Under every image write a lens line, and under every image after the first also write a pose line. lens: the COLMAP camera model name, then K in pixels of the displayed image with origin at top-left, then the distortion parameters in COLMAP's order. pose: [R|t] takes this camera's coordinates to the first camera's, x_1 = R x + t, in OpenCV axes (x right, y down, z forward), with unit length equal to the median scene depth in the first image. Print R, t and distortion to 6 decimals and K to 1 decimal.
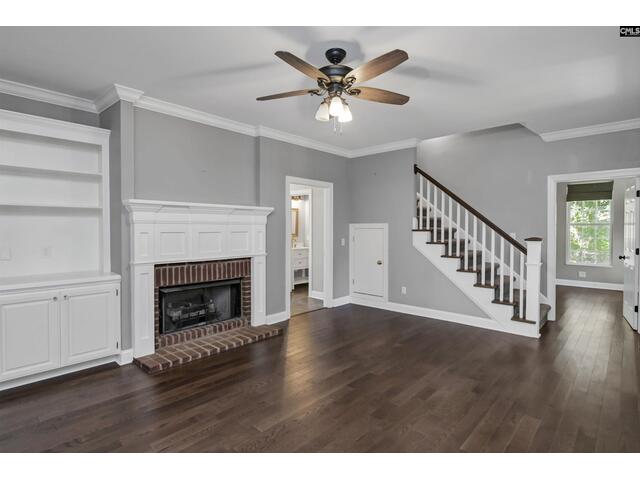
lens RADIAL K [[338.7, 0, 319.6], [0, 338.7, 236.6], [0, 0, 1]] dist [-0.008209, -0.001146]
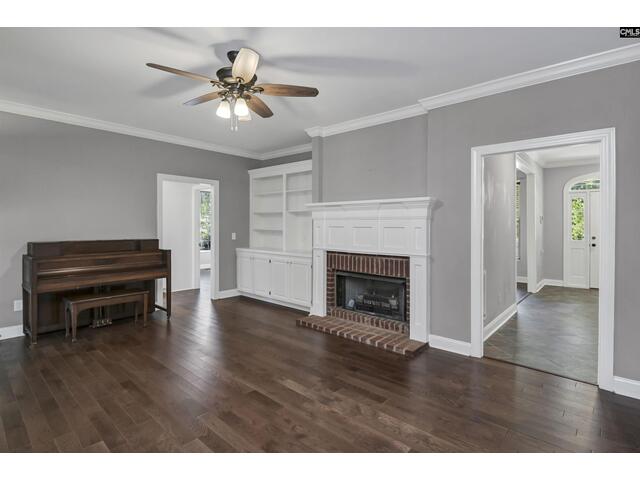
lens RADIAL K [[338.7, 0, 313.2], [0, 338.7, 224.9], [0, 0, 1]] dist [-0.008209, -0.001146]
pose [[-0.027484, 0.001814, -0.999621, 0.735274], [-0.023147, 0.999729, 0.002450, -0.018789], [0.999354, 0.023206, -0.027435, 0.853424]]
